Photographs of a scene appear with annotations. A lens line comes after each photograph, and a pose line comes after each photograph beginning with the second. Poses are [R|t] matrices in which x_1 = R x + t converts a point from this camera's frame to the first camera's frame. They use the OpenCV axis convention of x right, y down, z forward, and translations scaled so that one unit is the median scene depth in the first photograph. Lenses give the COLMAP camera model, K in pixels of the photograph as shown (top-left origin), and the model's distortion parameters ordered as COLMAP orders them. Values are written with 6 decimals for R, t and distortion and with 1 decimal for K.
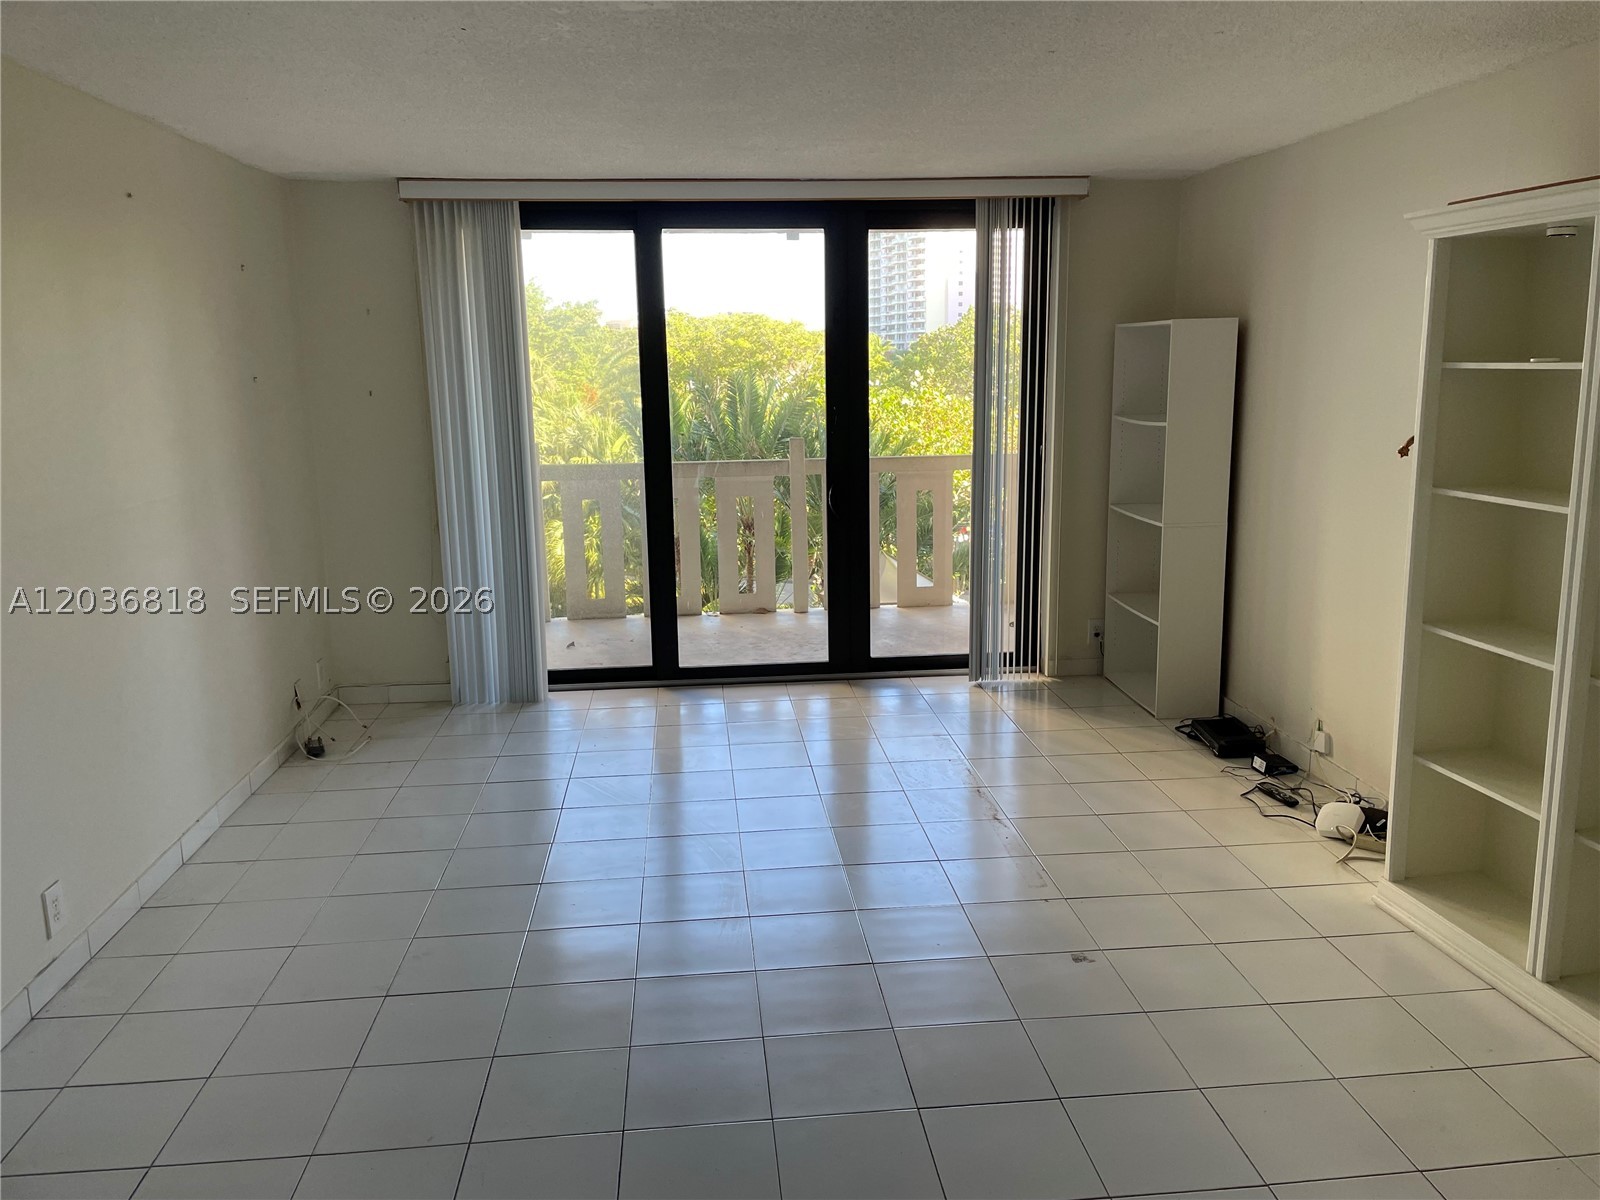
lens RADIAL K [[1211.9, 0, 813.8], [0, 1211.9, 608.4], [0, 0, 1]] dist [0.057707, -0.035835]
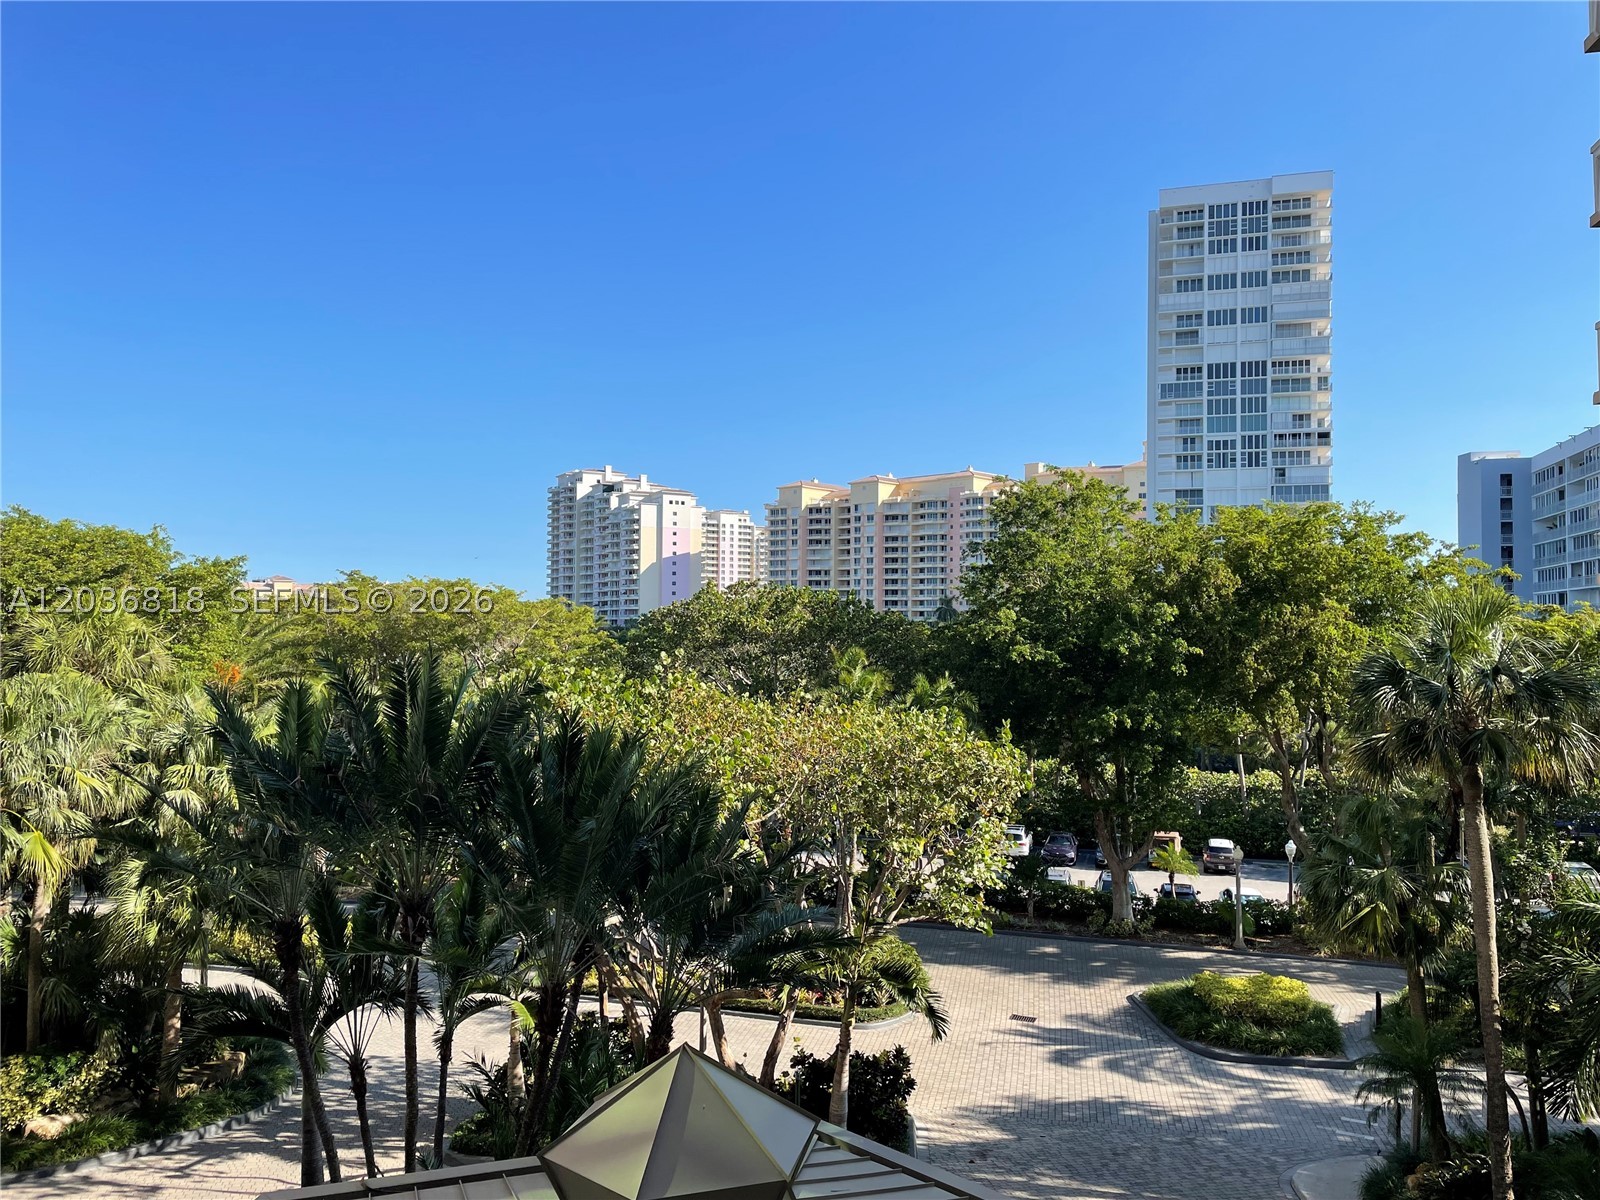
lens RADIAL K [[1211.9, 0, 814.2], [0, 1211.9, 585.7], [0, 0, 1]] dist [0.057707, -0.035835]
pose [[0.972221, 0.027209, 0.232477, -0.003175], [0.029631, 0.970923, -0.237553, -0.035878], [-0.232180, 0.237843, 0.943145, 0.170692]]
